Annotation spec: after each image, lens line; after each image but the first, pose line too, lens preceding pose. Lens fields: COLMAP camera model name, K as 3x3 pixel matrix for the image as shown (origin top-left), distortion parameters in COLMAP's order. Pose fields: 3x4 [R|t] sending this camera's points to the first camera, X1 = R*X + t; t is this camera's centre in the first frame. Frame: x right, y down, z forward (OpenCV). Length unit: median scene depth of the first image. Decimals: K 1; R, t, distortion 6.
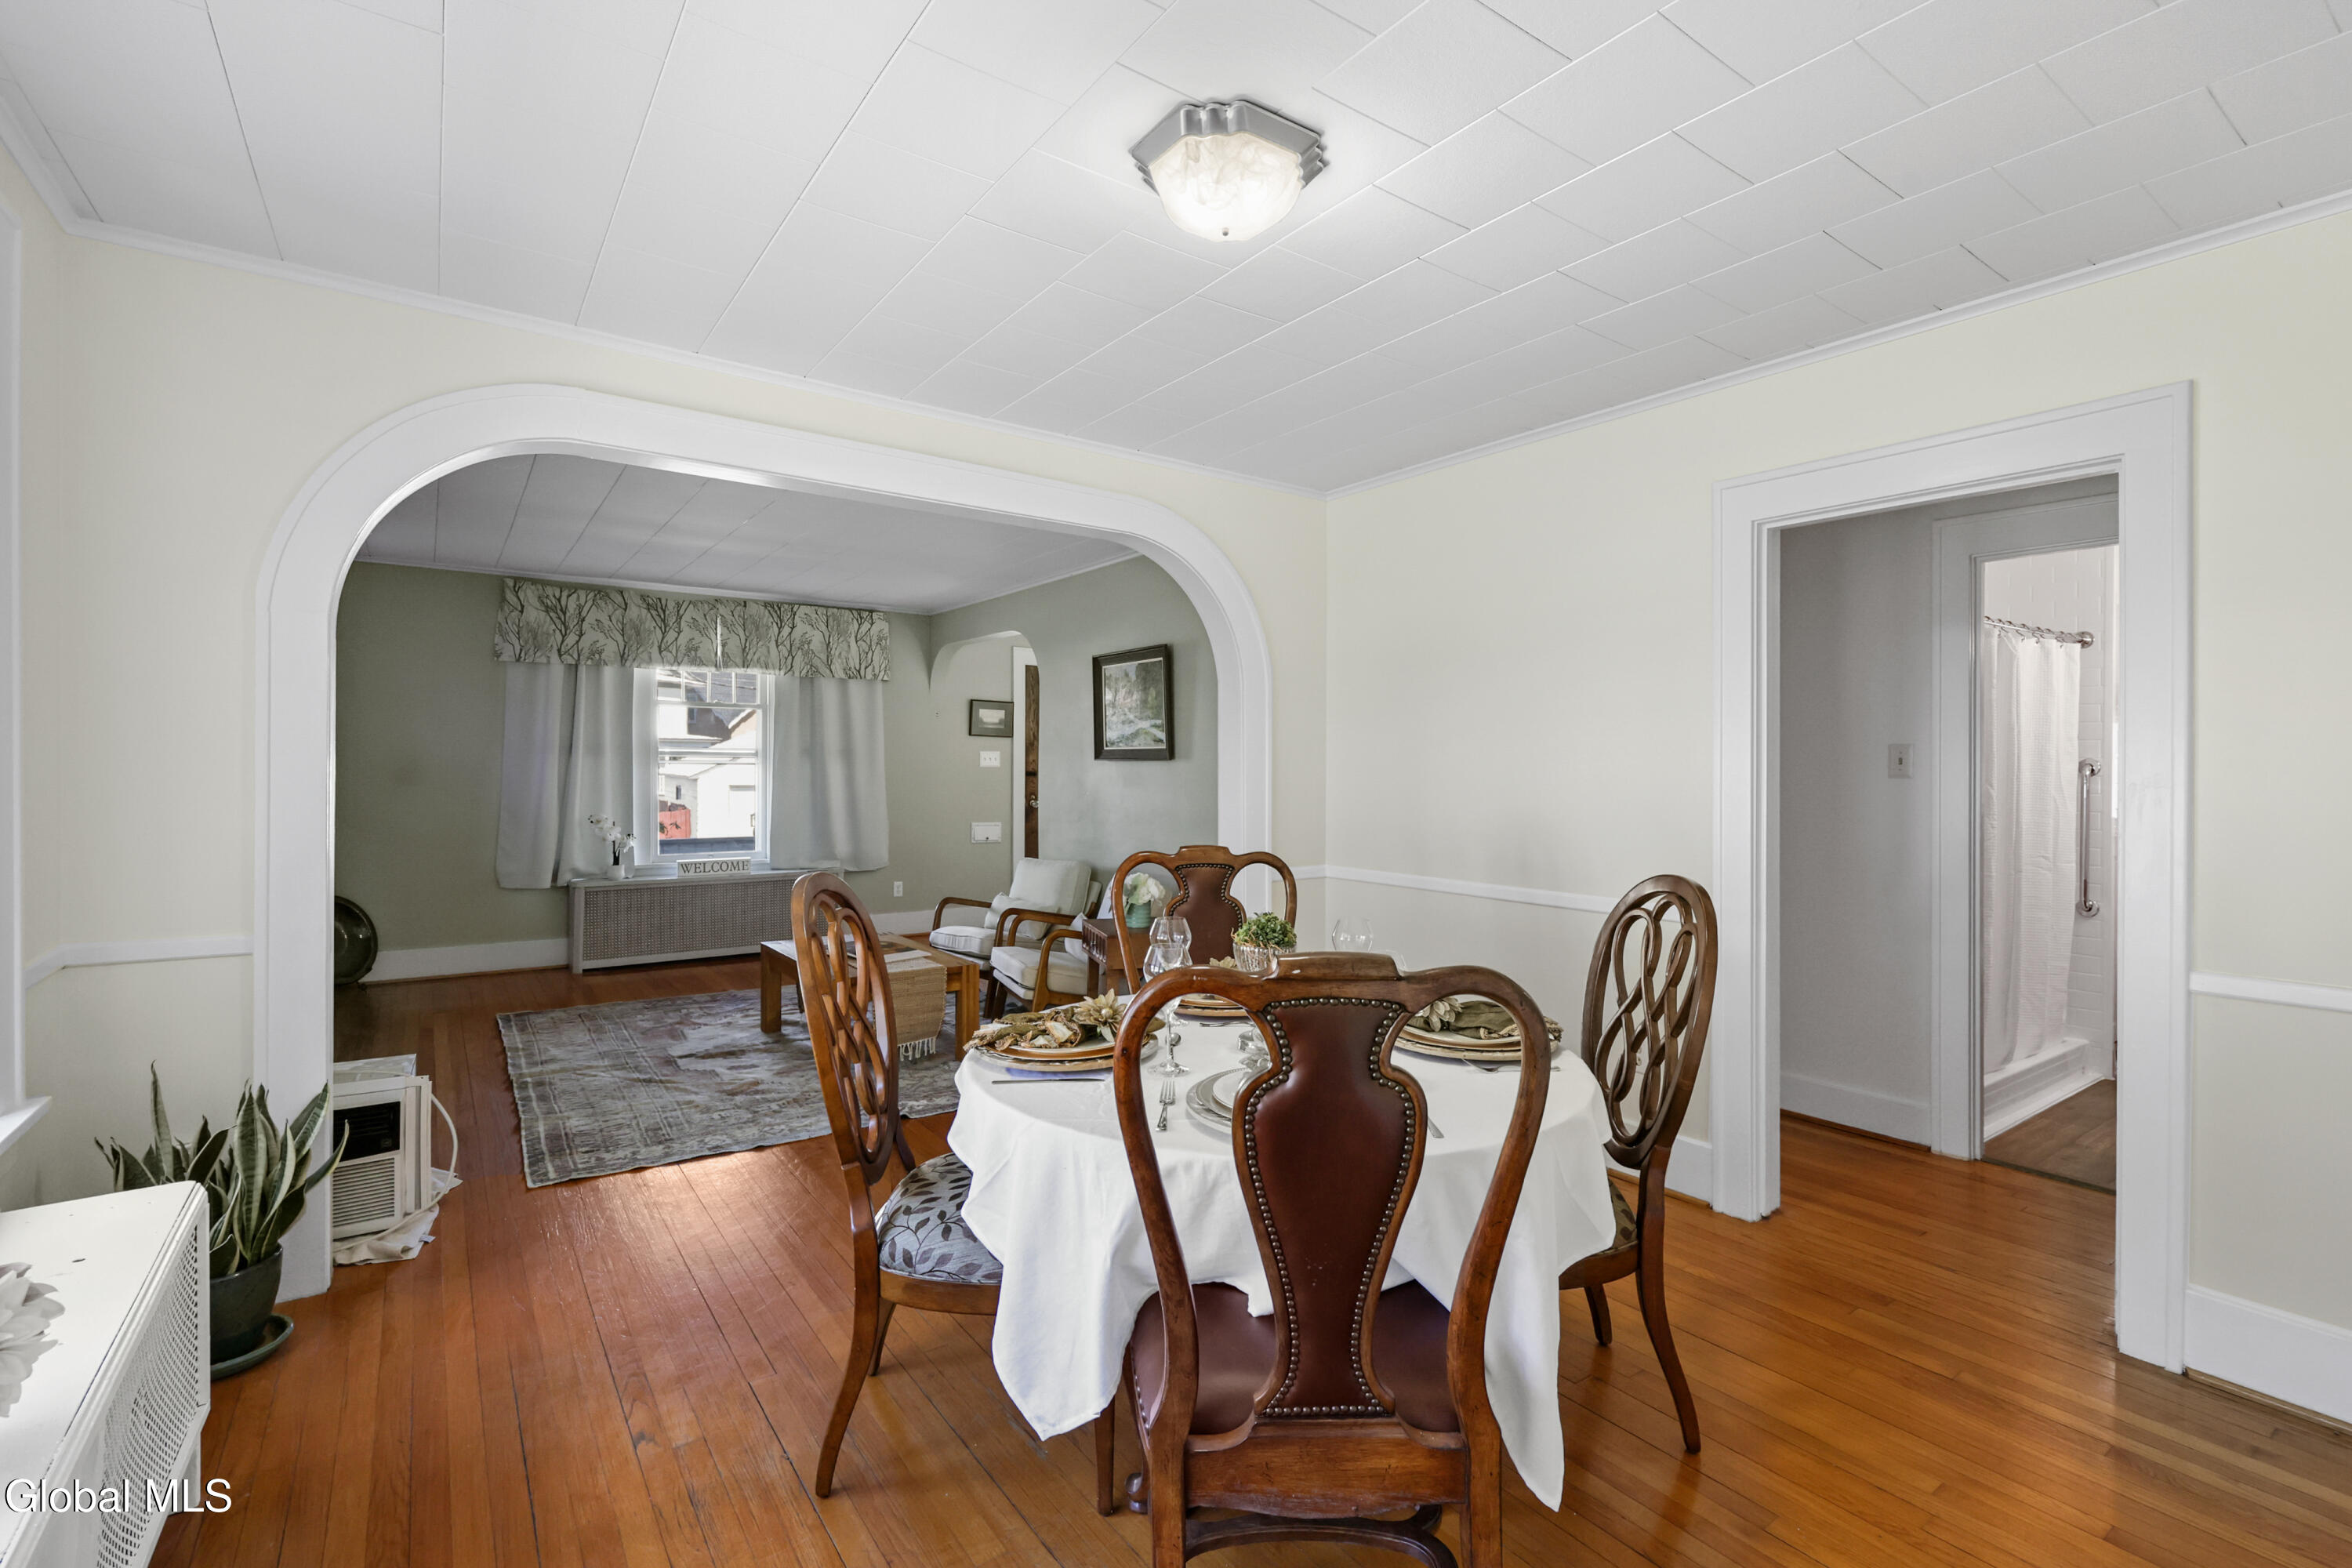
lens RADIAL K [[1035.4, 0, 1183.7], [0, 1035.4, 762.9], [0, 0, 1]] dist [0.000652, 0.001201]
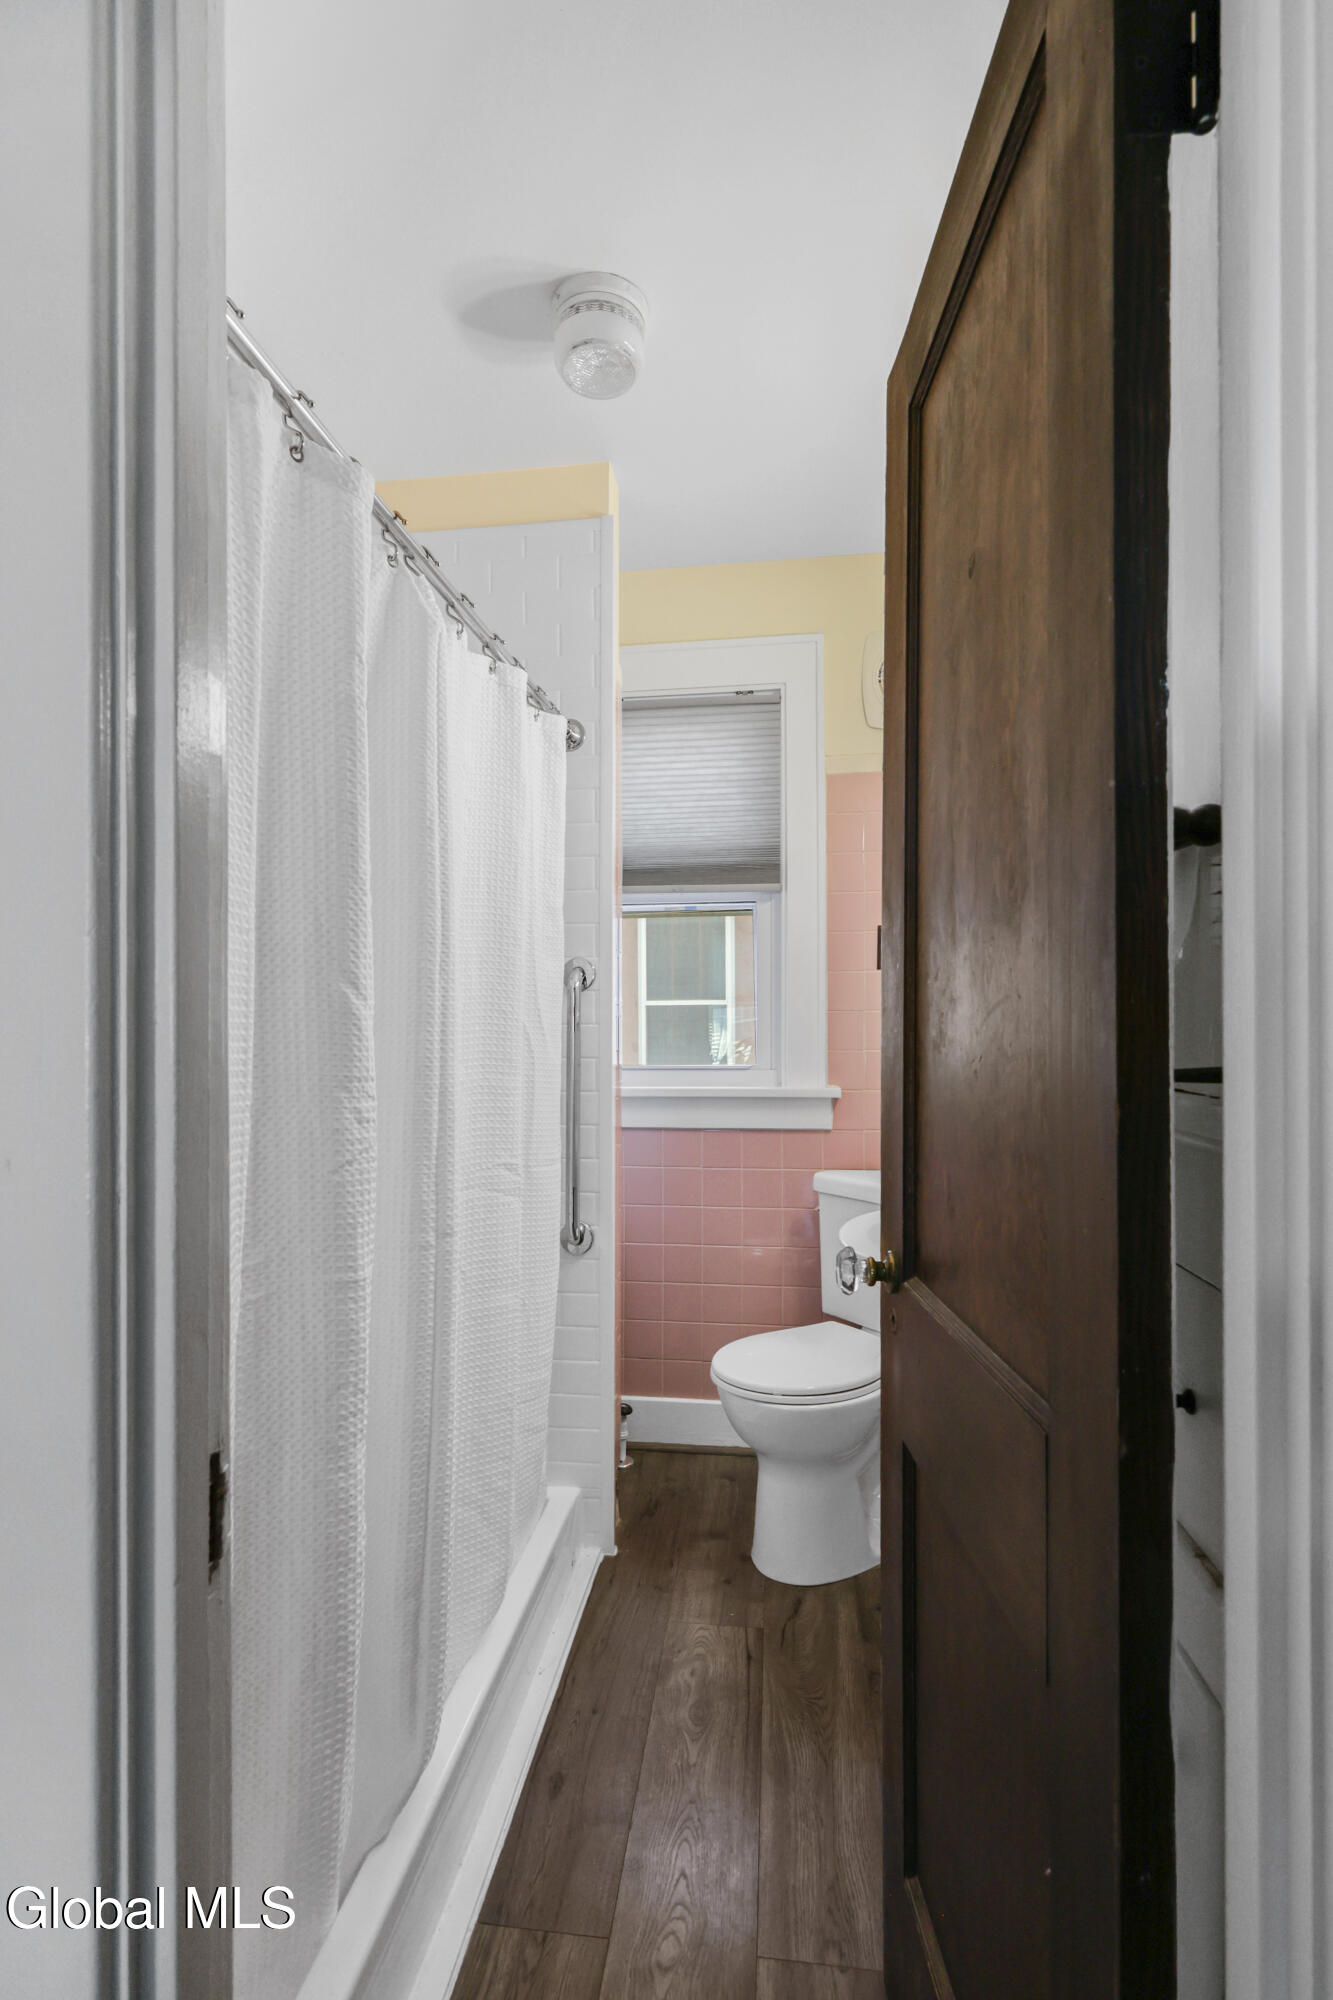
lens RADIAL K [[880.5, 0, 672.5], [0, 880.5, 1005.9], [0, 0, 1]] dist [0.000652, 0.001201]
pose [[0.663407, 0.004908, 0.748242, 0.566656], [0.005268, 0.999923, -0.011229, 0.027012], [-0.748240, 0.011392, 0.663331, 0.664183]]
